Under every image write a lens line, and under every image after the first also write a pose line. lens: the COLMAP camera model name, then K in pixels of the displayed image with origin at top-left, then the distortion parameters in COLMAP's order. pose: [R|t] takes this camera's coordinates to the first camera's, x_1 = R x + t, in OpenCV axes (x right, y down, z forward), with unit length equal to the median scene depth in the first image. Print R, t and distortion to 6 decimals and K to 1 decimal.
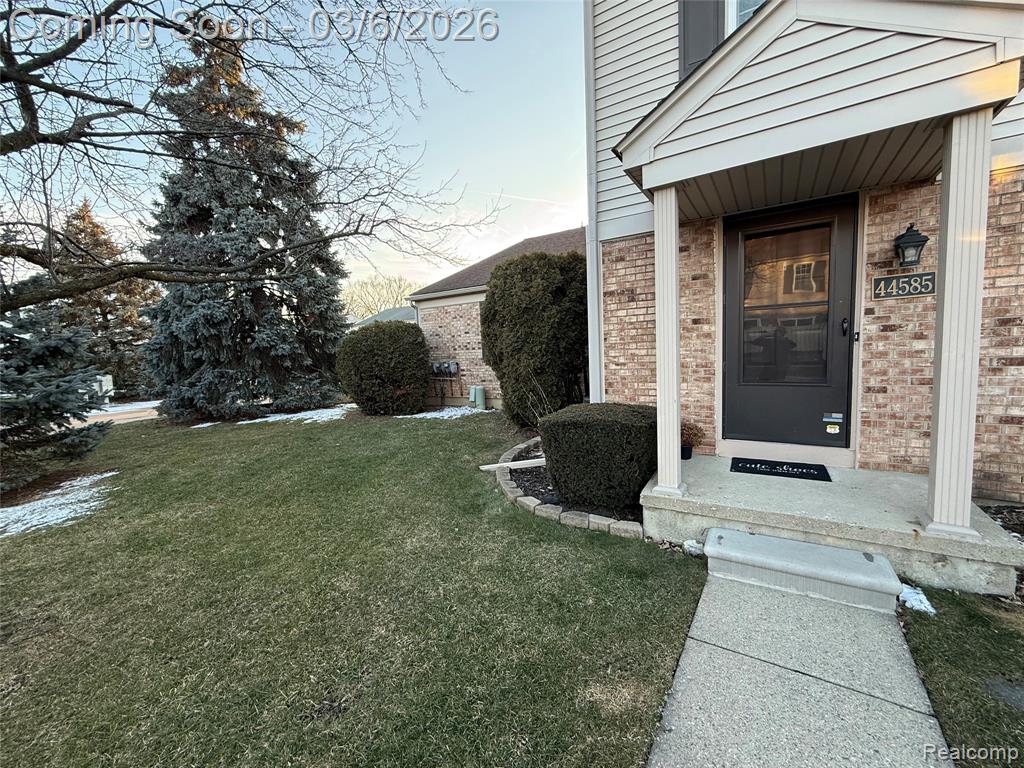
lens RADIAL K [[407.6, 0, 510.7], [0, 407.6, 384.8], [0, 0, 1]] dist [-0.000240, -0.000093]
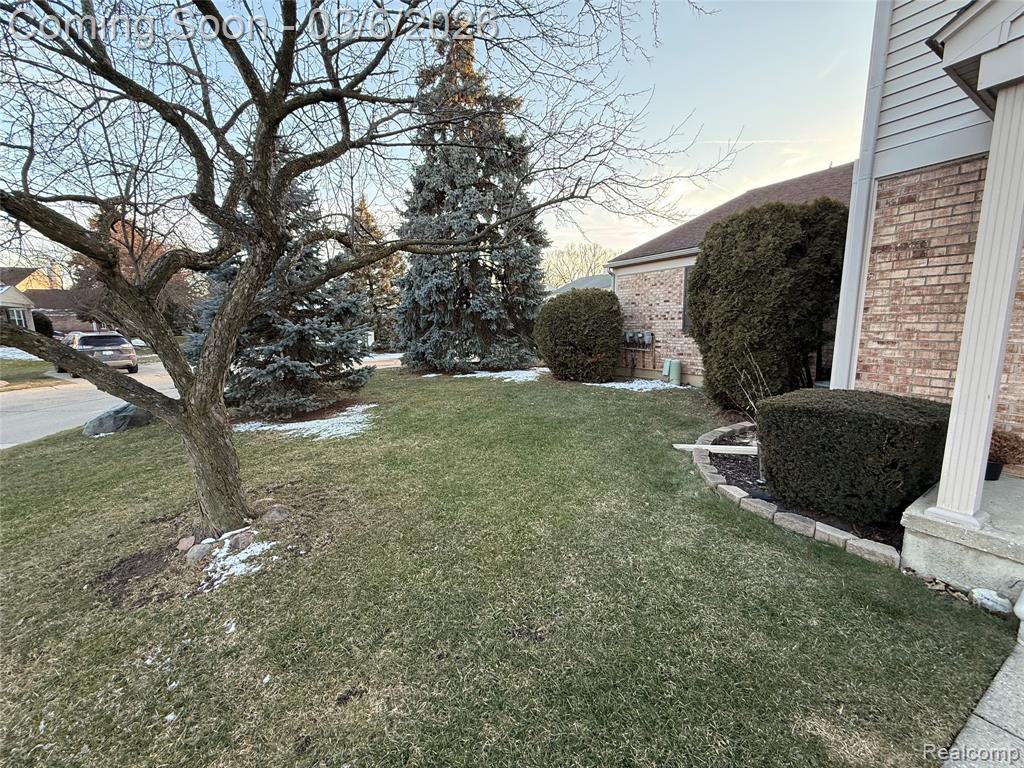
lens RADIAL K [[407.6, 0, 510.6], [0, 407.6, 385.3], [0, 0, 1]] dist [-0.000240, -0.000093]
pose [[0.899162, 0.098080, -0.426483, -0.039031], [-0.065964, 0.993802, 0.089475, 0.009887], [0.432616, -0.052320, 0.900059, 0.001909]]
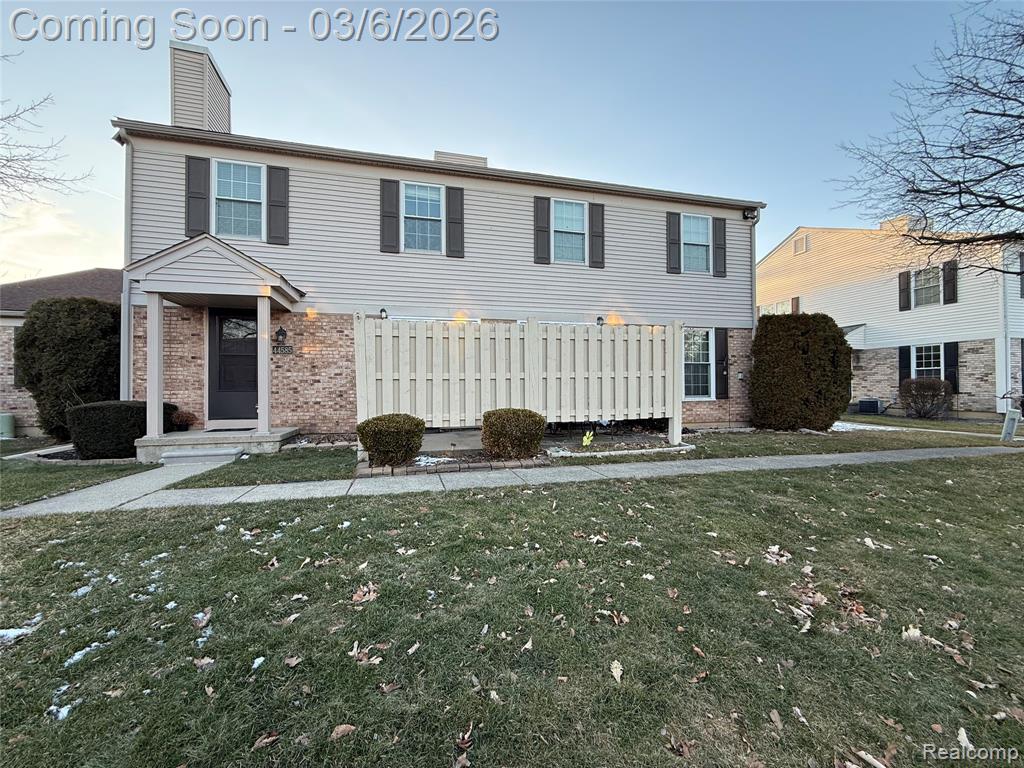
lens RADIAL K [[407.6, 0, 510.5], [0, 407.6, 385.3], [0, 0, 1]] dist [-0.000240, -0.000093]
pose [[0.687293, 0.050700, 0.724609, 0.116641], [0.040192, 0.993378, -0.107628, 0.261155], [-0.725267, 0.103095, 0.680705, -1.492664]]
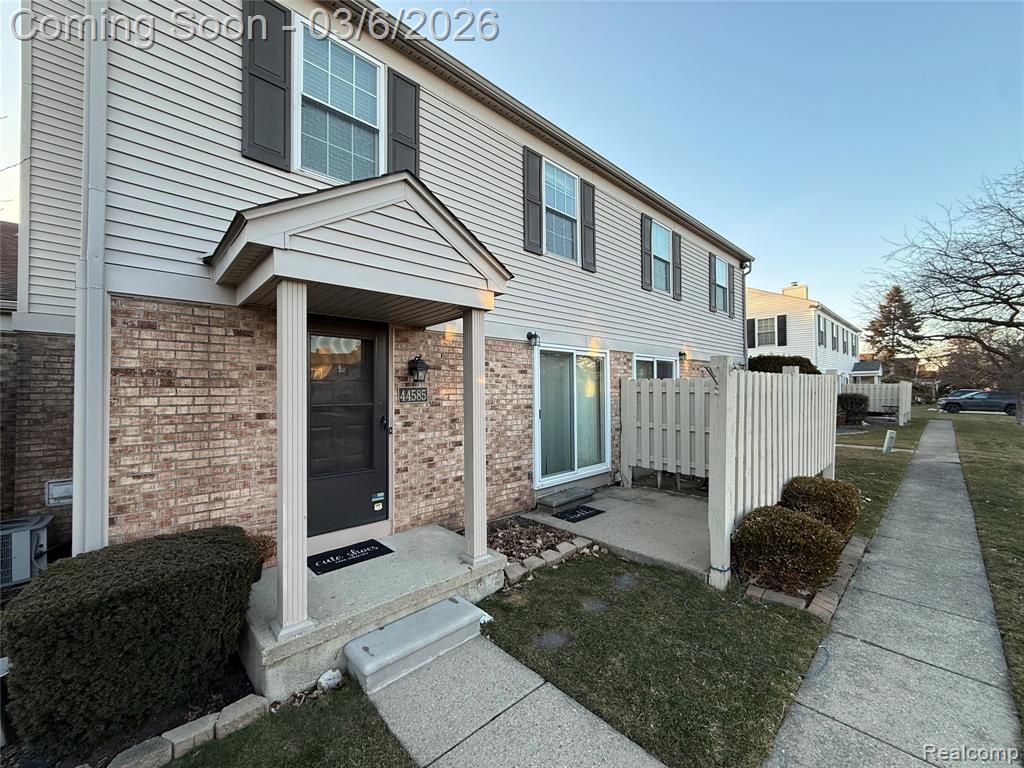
lens RADIAL K [[407.6, 0, 508.7], [0, 407.6, 385.7], [0, 0, 1]] dist [-0.000240, -0.000093]
pose [[0.252099, 0.058847, 0.965911, -0.303776], [0.085579, 0.992883, -0.082826, -0.113762], [-0.963910, 0.103542, 0.245269, 0.286350]]
